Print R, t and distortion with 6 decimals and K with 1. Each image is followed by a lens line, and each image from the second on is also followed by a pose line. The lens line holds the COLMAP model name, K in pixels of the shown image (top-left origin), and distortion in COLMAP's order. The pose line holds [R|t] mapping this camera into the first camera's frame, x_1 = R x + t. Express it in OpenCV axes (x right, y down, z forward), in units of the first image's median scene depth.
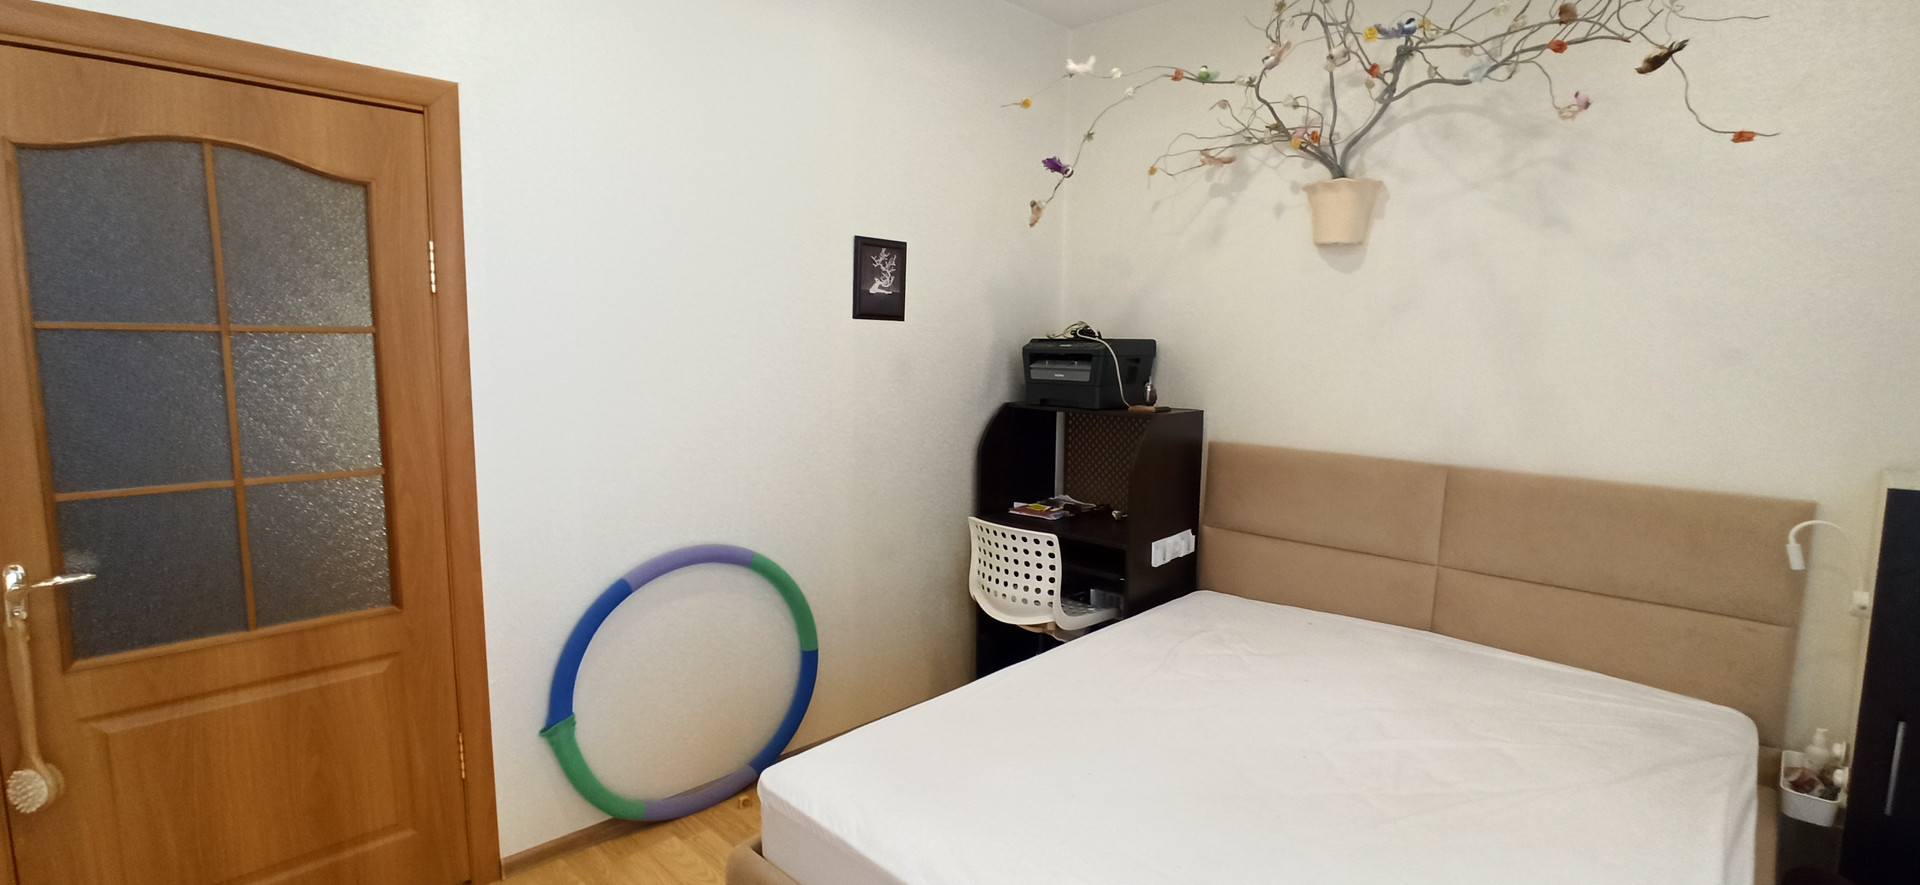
lens RADIAL K [[880.2, 0, 964.4], [0, 880.2, 452.1], [0, 0, 1]] dist [-0.065213, 0.039270]
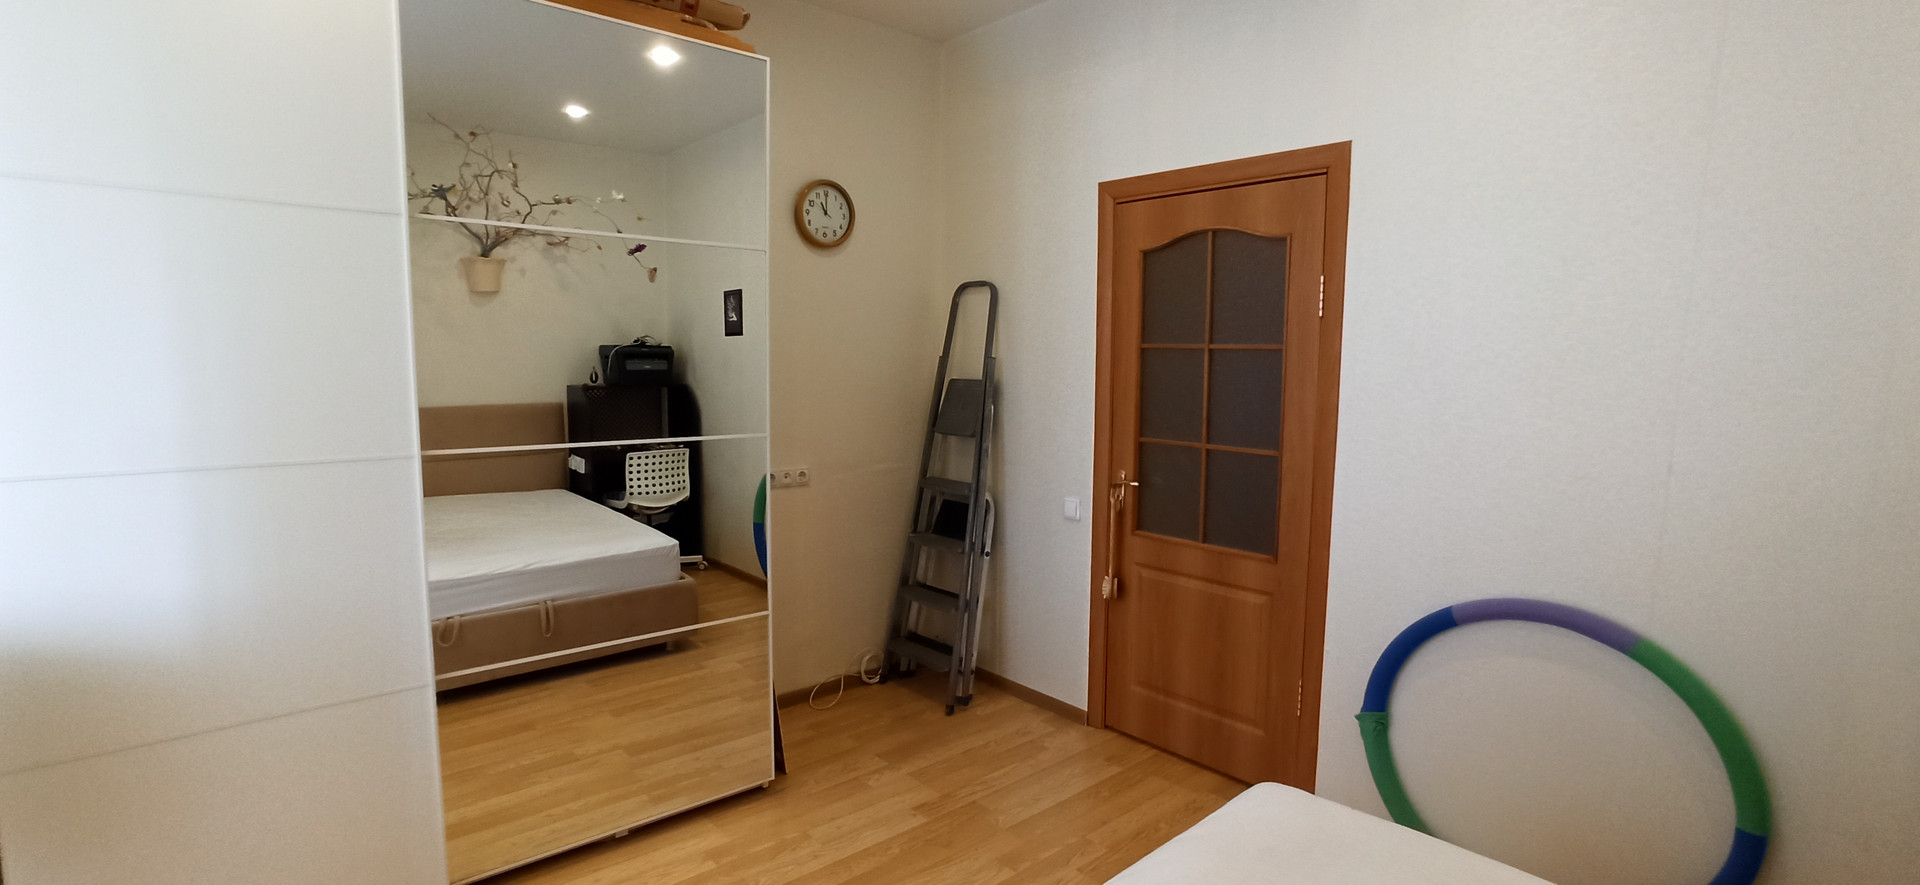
lens RADIAL K [[865.2, 0, 1026.7], [0, 865.2, 443.5], [0, 0, 1]] dist [-0.018959, 0.017008]
pose [[-0.007473, 0.098916, -0.995068, 0.662782], [-0.138914, 0.985344, 0.098992, -0.073899], [0.990276, 0.138968, 0.006378, 0.626936]]
